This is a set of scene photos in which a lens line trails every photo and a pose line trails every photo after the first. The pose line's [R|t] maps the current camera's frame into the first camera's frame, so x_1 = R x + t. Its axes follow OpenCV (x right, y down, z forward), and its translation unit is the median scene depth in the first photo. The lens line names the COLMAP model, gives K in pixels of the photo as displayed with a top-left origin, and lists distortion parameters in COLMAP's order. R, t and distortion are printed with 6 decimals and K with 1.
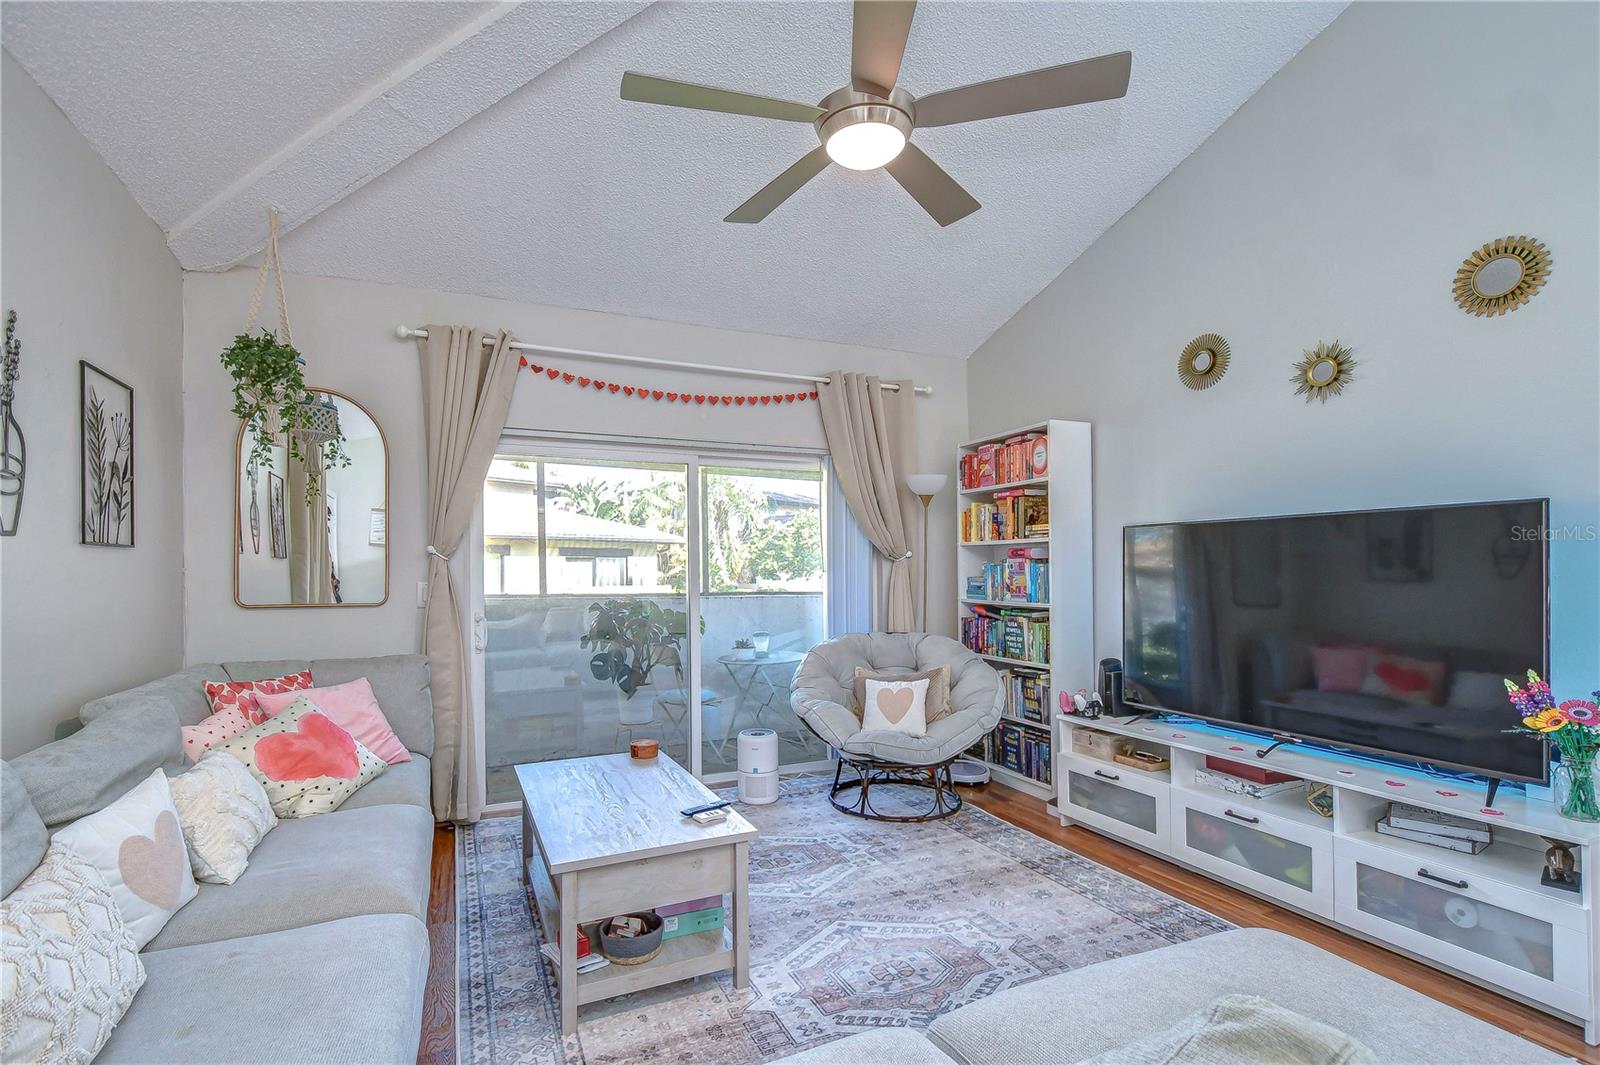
lens RADIAL K [[732.1, 0, 799.6], [0, 732.1, 570.0], [0, 0, 1]] dist [0.016172, -0.000209]
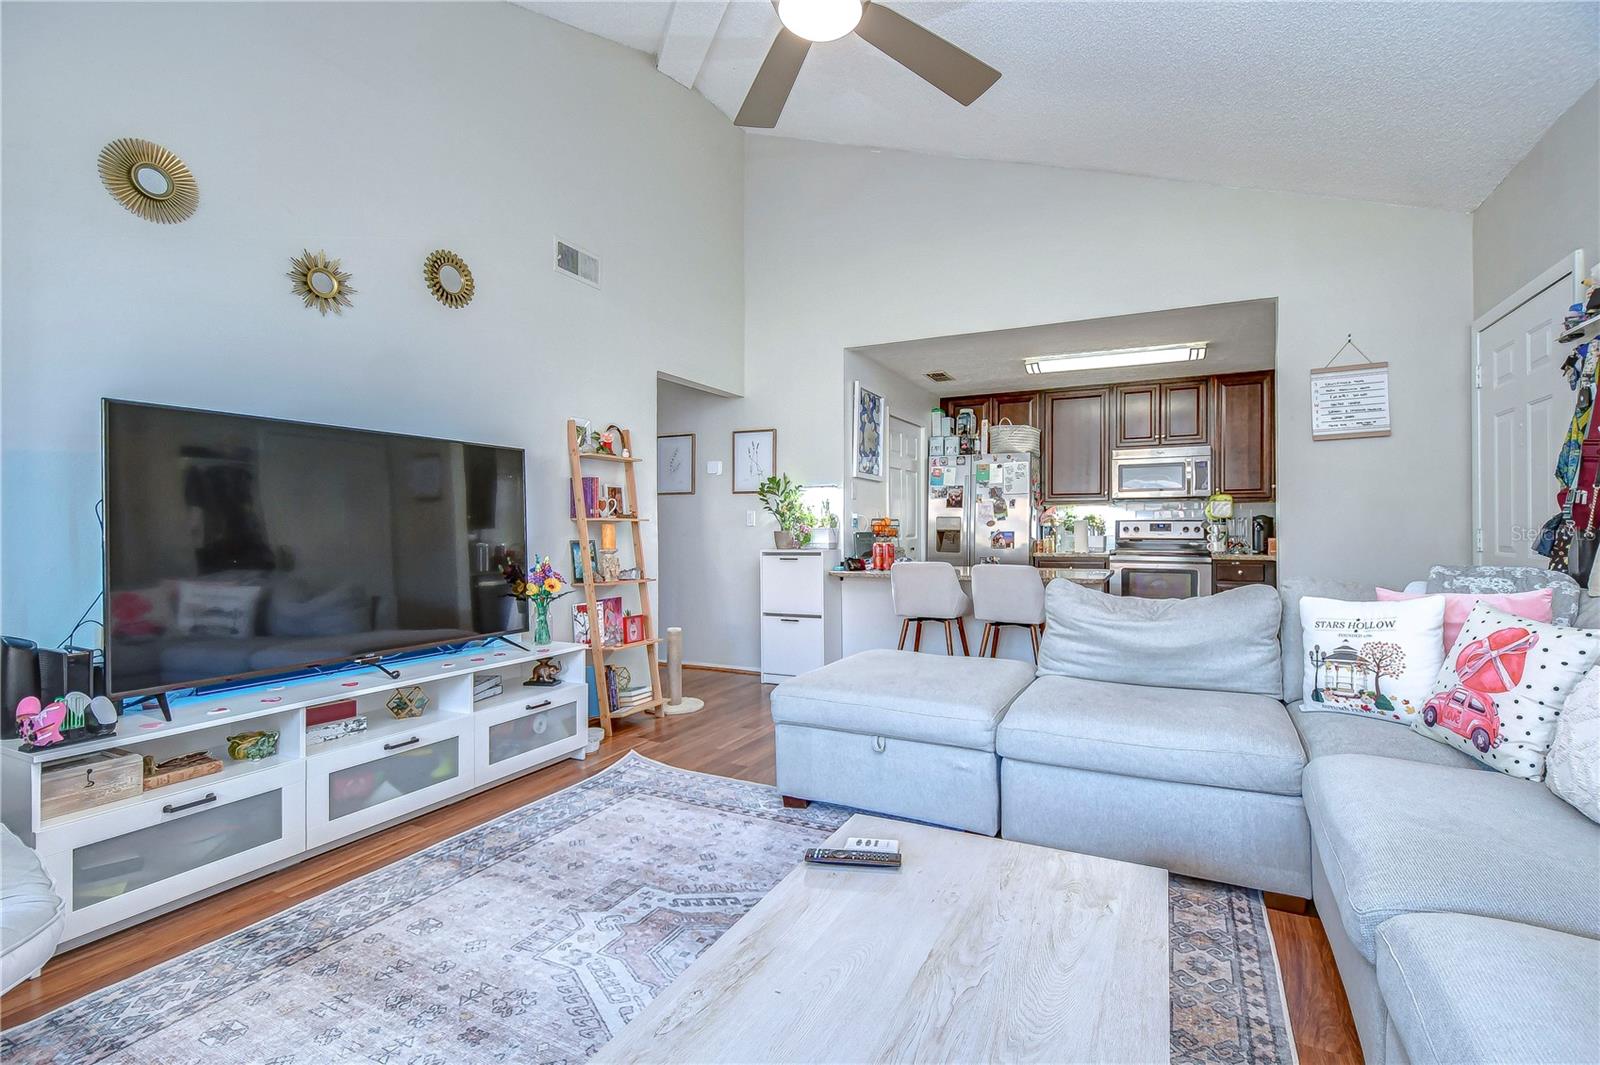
lens RADIAL K [[719.2, 0, 829.9], [0, 719.2, 530.5], [0, 0, 1]] dist [-0.000984, -0.015955]
pose [[-0.639954, 0.003864, 0.768403, -0.437314], [0.003586, 0.999991, -0.002041, 0.061482], [-0.768405, 0.001449, -0.639962, 1.107652]]
